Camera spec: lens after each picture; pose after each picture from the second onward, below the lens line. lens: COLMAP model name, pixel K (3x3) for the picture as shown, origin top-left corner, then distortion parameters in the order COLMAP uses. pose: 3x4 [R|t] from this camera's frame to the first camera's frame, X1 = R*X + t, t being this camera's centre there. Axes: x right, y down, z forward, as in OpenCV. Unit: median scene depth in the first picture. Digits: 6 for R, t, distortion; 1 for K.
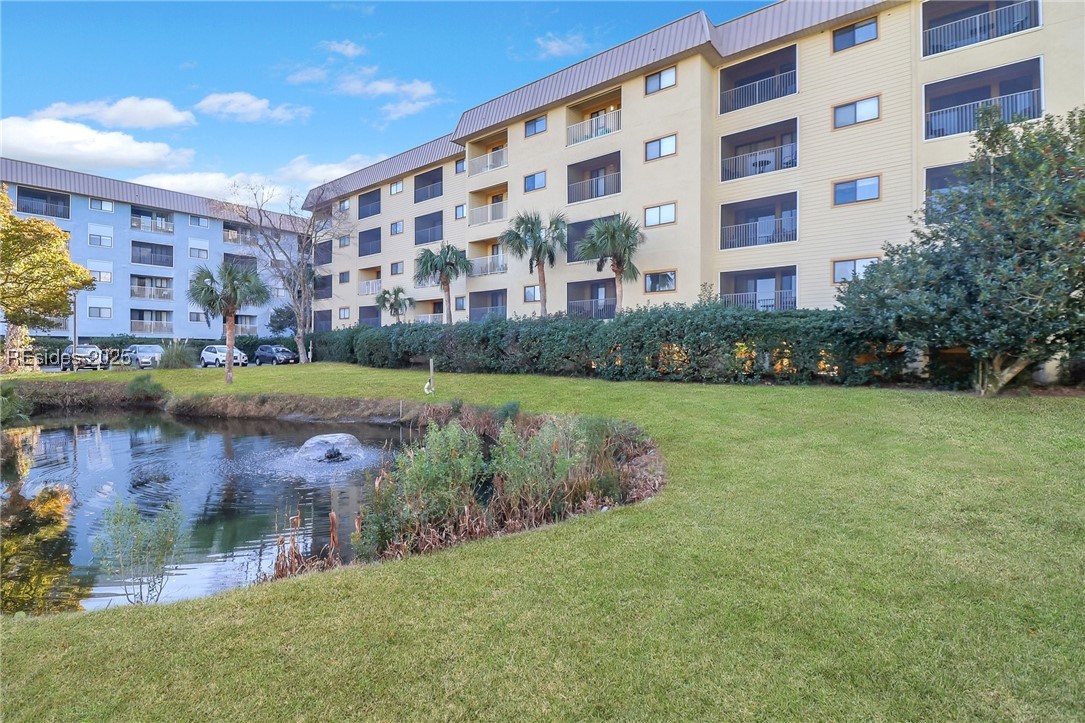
lens RADIAL K [[498.8, 0, 542.5], [0, 498.8, 358.8], [0, 0, 1]] dist [-0.001838, -0.001624]
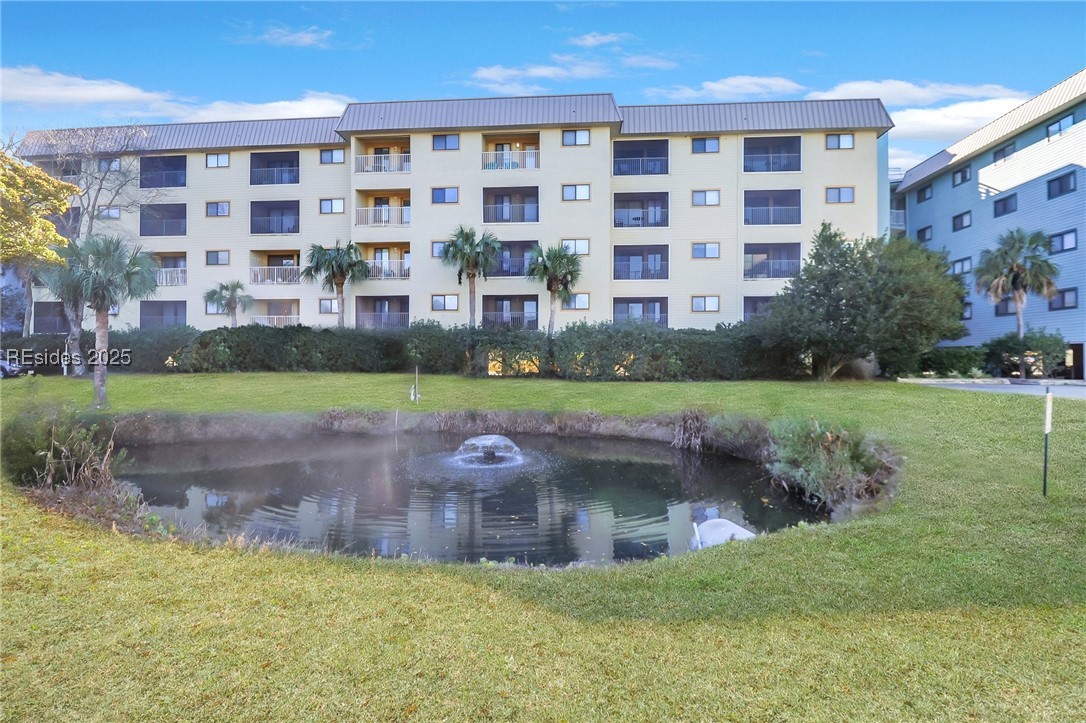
lens RADIAL K [[499.2, 0, 543.6], [0, 499.2, 360.1], [0, 0, 1]] dist [-0.001838, -0.001624]
pose [[0.832453, 0.000378, 0.554095, -0.464860], [0.008099, 0.999885, -0.012851, 0.003537], [-0.554036, 0.015185, 0.832354, 0.028427]]
